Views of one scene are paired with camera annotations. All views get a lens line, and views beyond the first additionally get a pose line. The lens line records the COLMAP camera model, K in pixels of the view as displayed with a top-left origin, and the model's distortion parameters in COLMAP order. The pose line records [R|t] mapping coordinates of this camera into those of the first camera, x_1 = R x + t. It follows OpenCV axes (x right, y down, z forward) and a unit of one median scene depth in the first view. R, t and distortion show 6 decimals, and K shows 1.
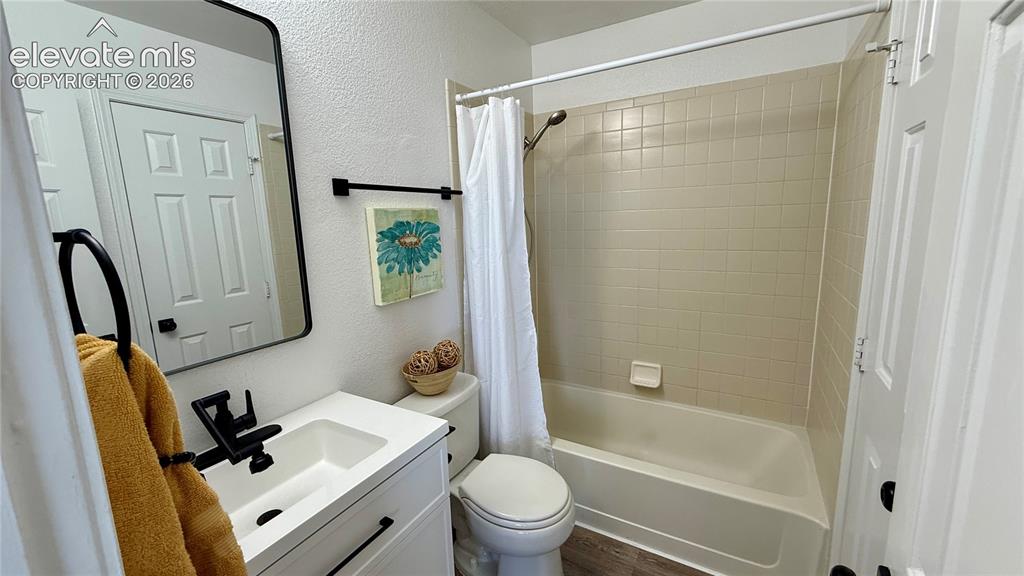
lens RADIAL K [[410.1, 0, 505.6], [0, 410.1, 290.1], [0, 0, 1]] dist [0.000661, 0.000690]
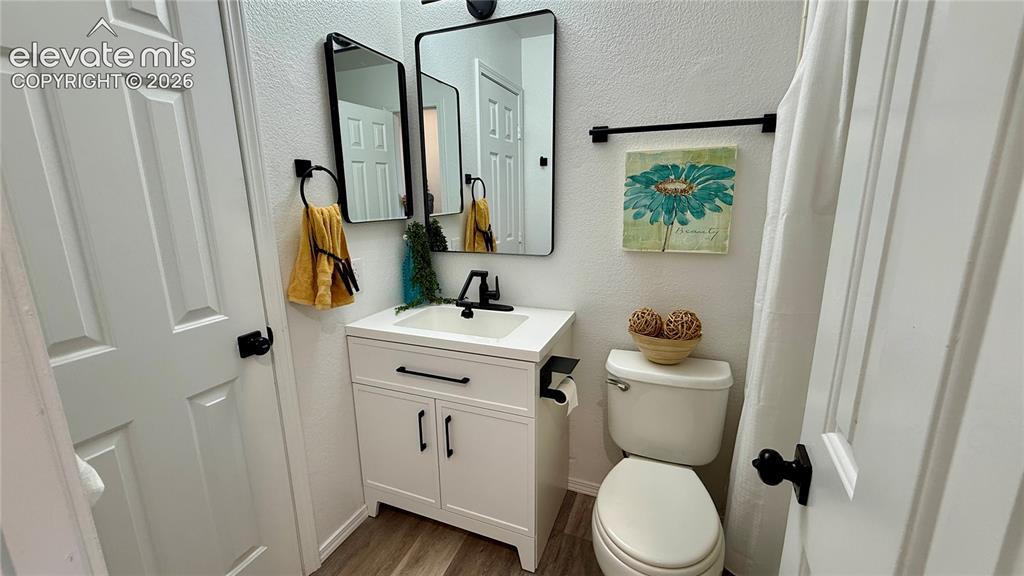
lens RADIAL K [[410.1, 0, 505.3], [0, 410.1, 289.1], [0, 0, 1]] dist [0.000661, 0.000690]
pose [[0.140708, 0.266789, -0.953428, 0.626366], [-0.155677, 0.956991, 0.244811, -0.071229], [0.977735, 0.113980, 0.176189, 0.522386]]
